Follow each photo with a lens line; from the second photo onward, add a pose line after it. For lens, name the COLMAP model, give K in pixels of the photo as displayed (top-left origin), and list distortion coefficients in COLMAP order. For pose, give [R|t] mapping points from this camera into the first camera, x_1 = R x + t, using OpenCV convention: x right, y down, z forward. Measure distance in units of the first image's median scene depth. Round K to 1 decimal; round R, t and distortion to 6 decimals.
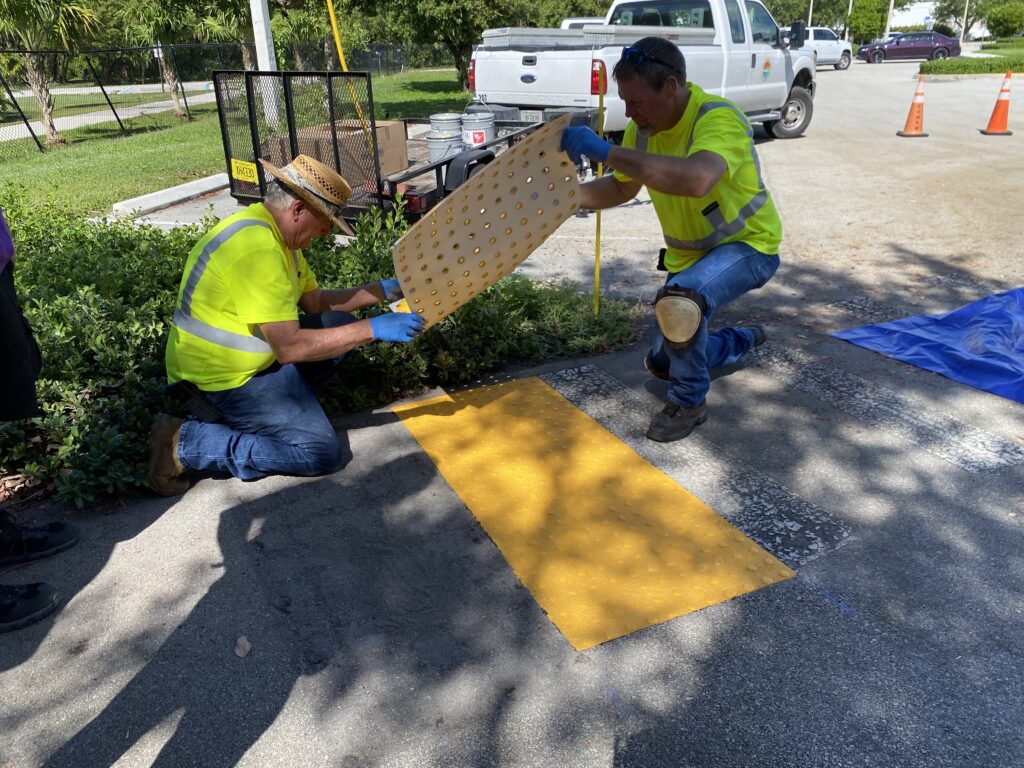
lens RADIAL K [[752.7, 0, 515.2], [0, 752.7, 351.5], [0, 0, 1]] dist [0.008984, -0.006382]
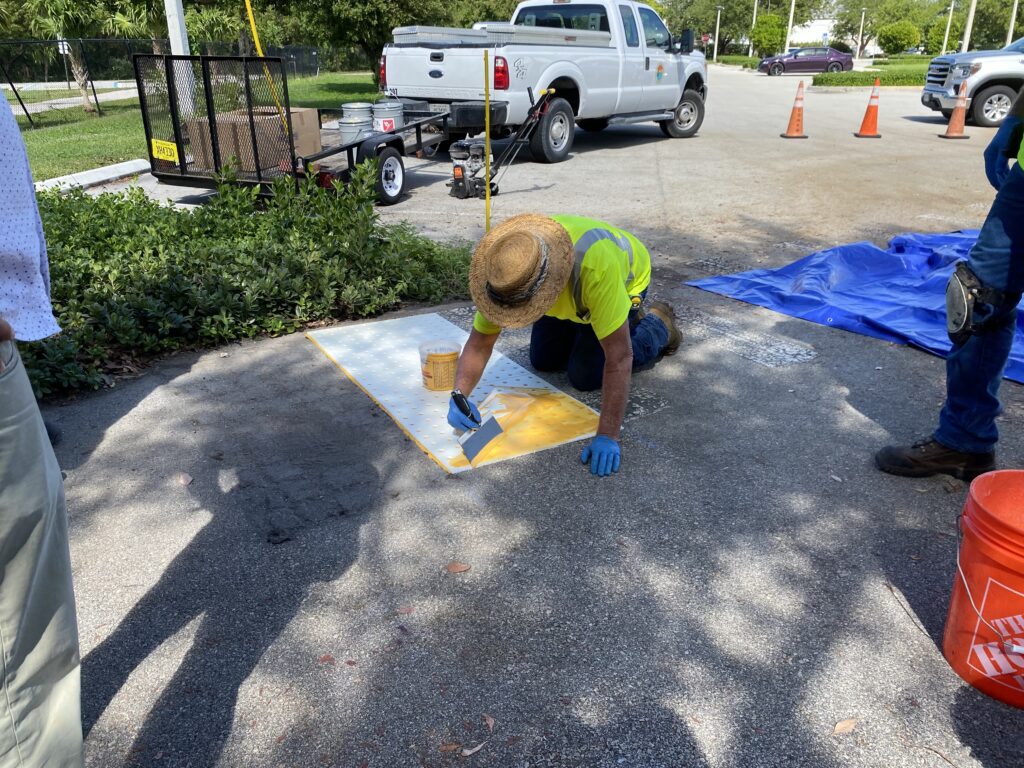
lens RADIAL K [[793.3, 0, 512.0], [0, 793.3, 384.0], [0, 0, 1]] dist [0.005668, -0.004592]
pose [[0.996466, -0.011243, 0.083235, 0.025403], [0.011350, 0.999935, -0.000813, 0.077377], [-0.083221, 0.001755, 0.996530, -0.124851]]
